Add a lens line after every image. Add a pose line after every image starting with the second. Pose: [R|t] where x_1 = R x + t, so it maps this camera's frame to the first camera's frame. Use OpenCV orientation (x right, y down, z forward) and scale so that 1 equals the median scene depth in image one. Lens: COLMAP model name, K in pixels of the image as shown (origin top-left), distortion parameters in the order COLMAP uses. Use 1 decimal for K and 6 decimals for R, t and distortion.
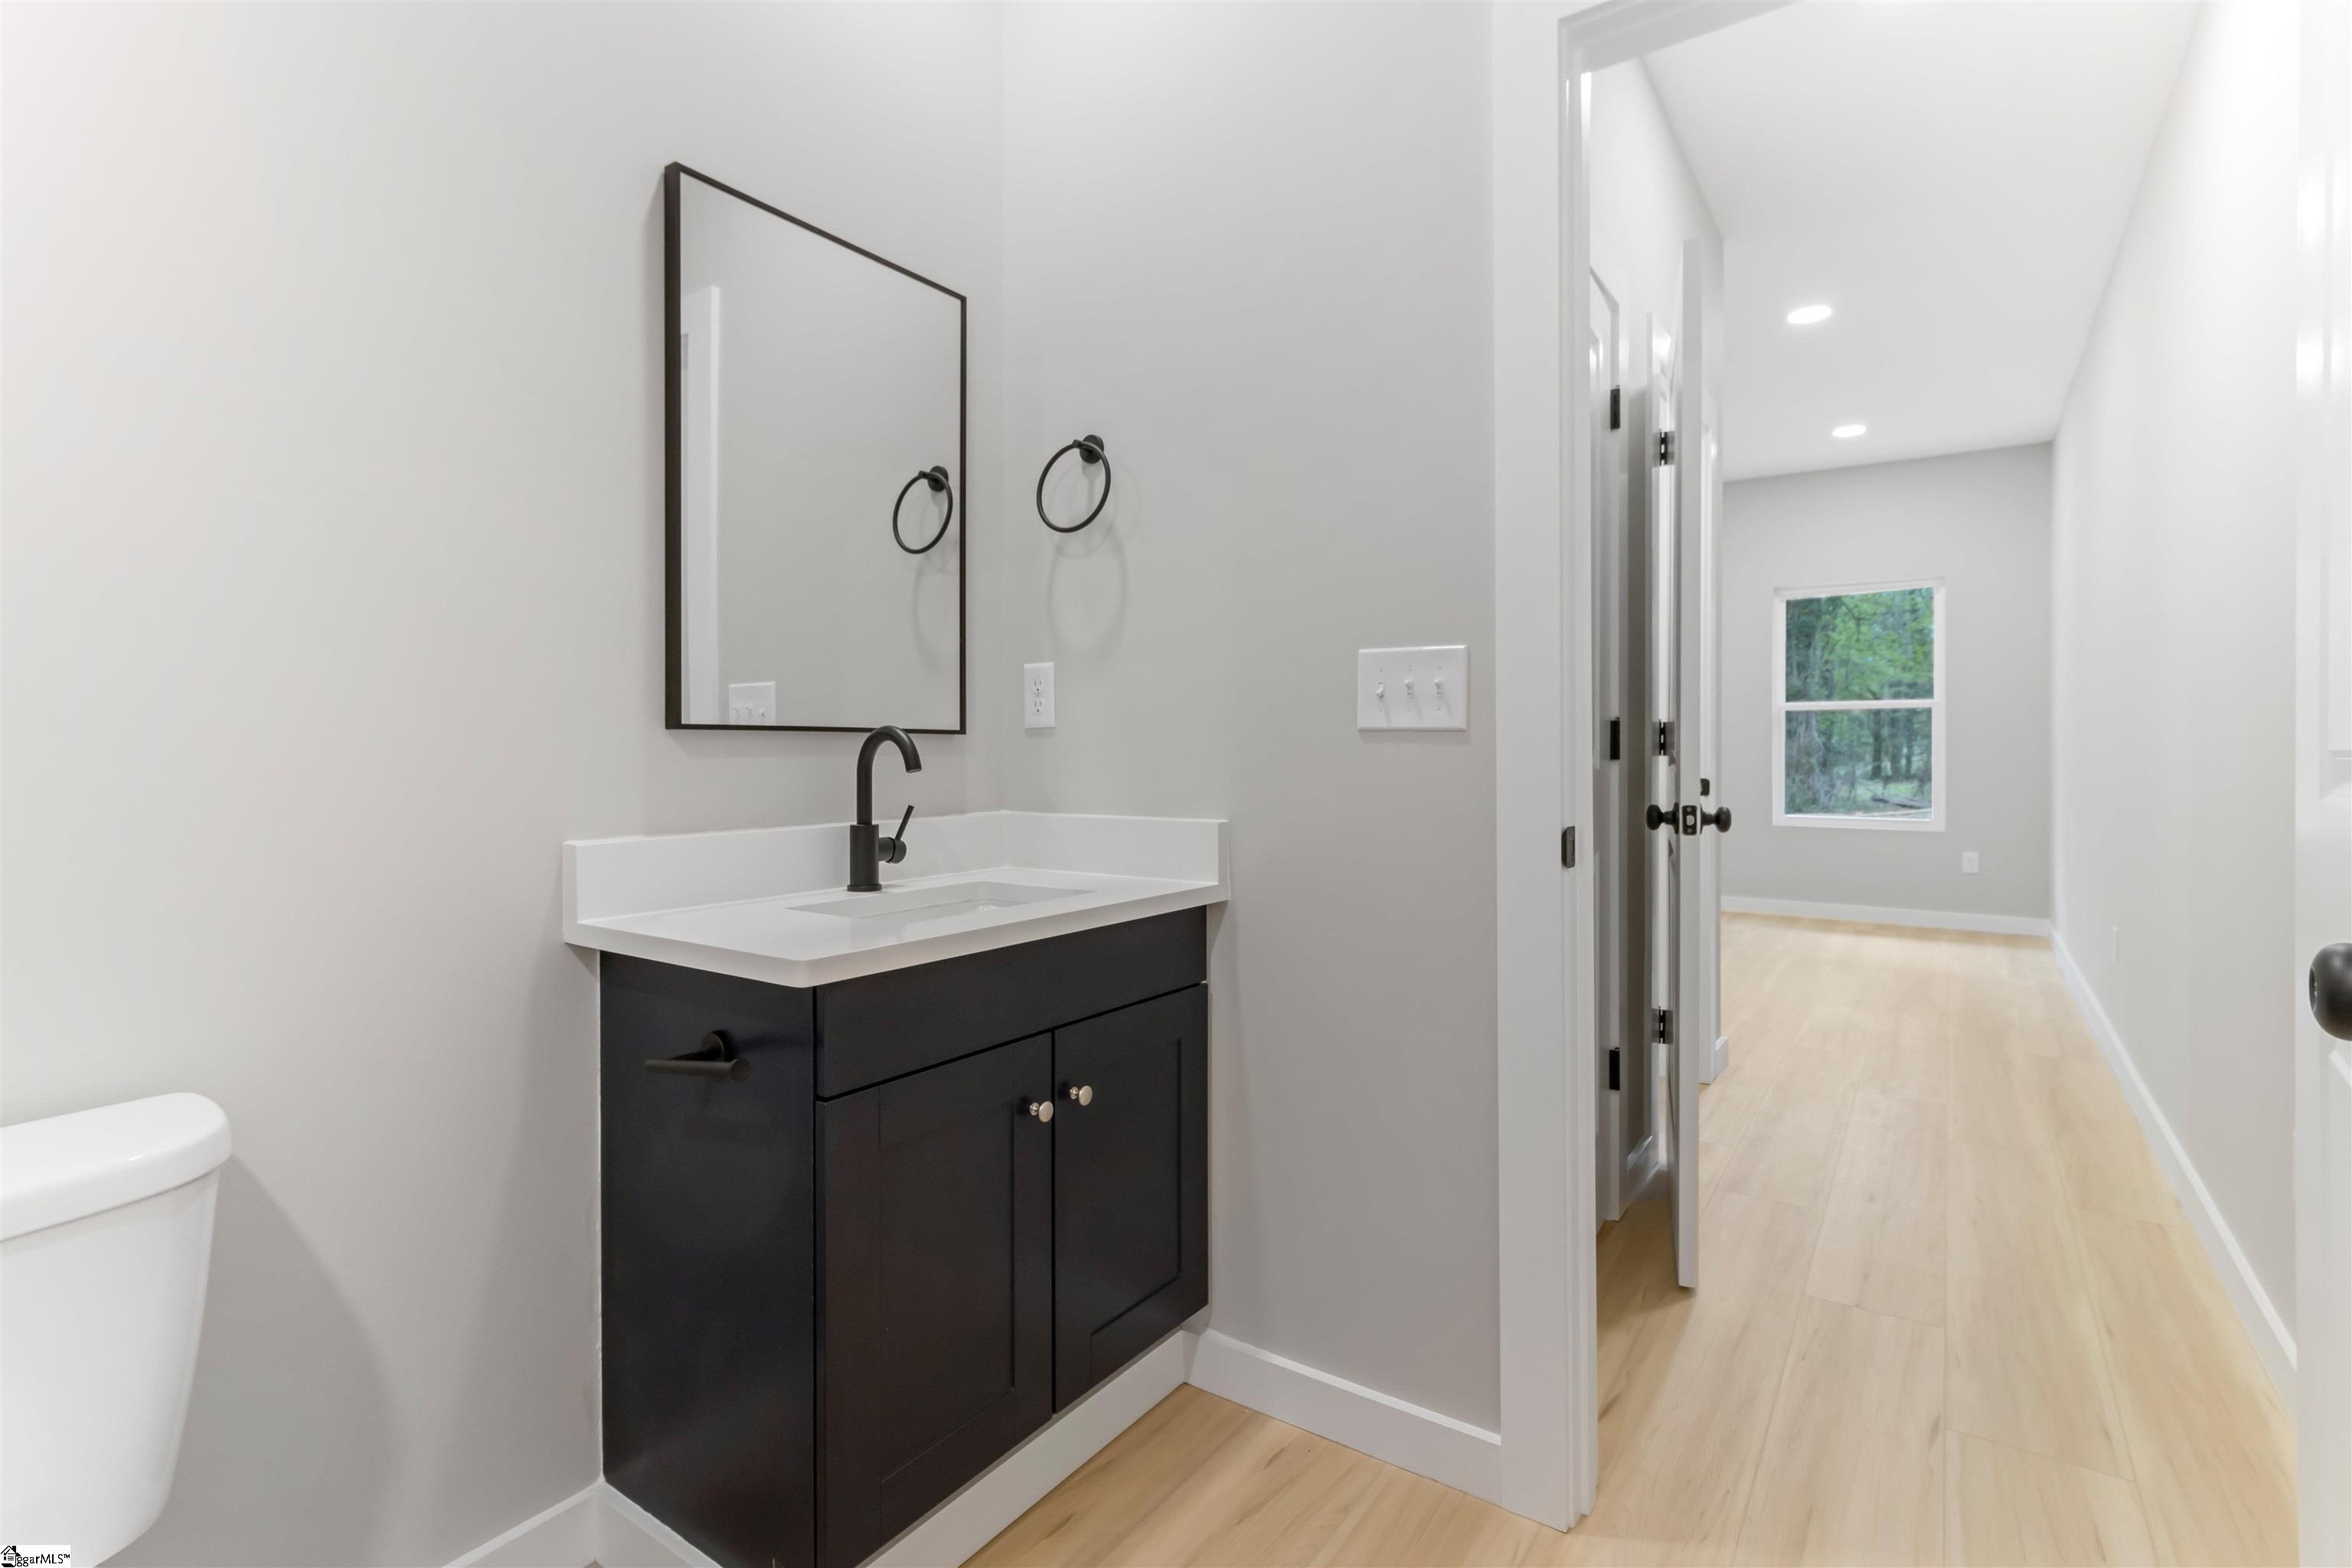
lens RADIAL K [[1126.7, 0, 1184.2], [0, 1126.7, 758.8], [0, 0, 1]] dist [-0.001098, -0.000374]
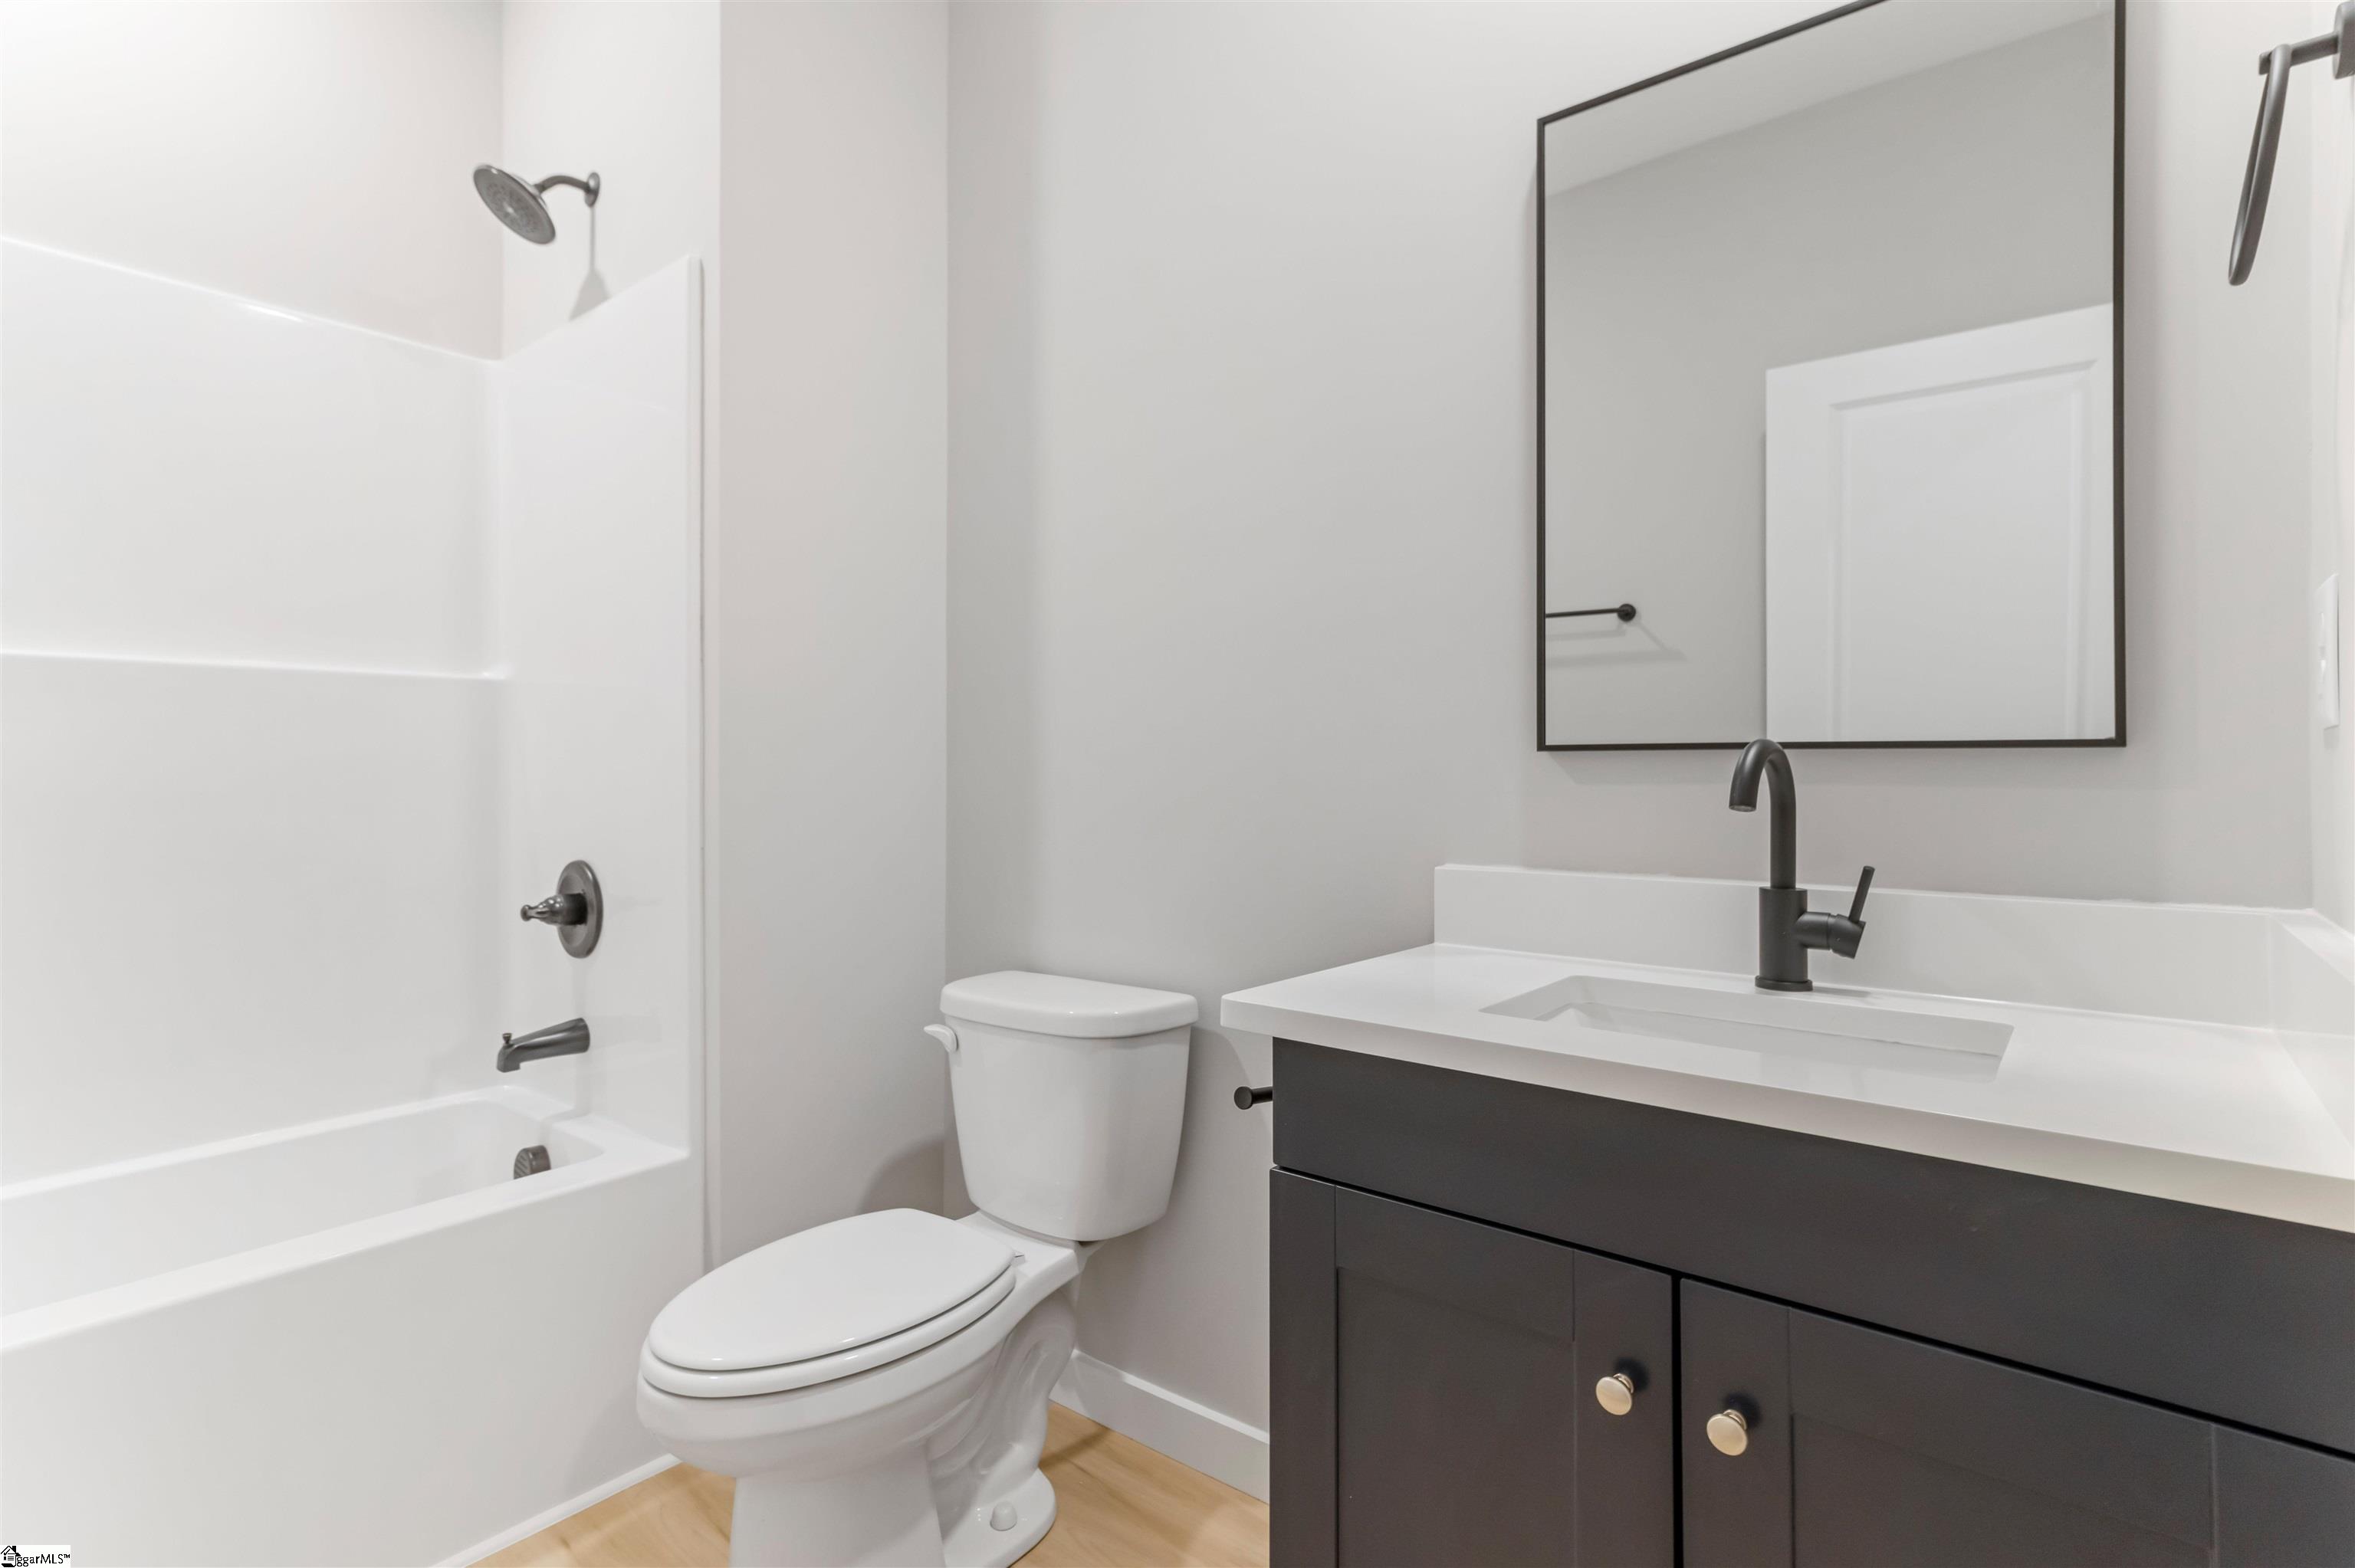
lens RADIAL K [[1128.0, 0, 1185.7], [0, 1128.0, 758.7], [0, 0, 1]] dist [-0.001098, -0.000374]
pose [[-0.088314, -0.014640, -0.995985, 0.410762], [-0.008642, 0.999866, -0.013931, -0.005610], [0.996055, 0.007377, -0.088429, 0.707604]]
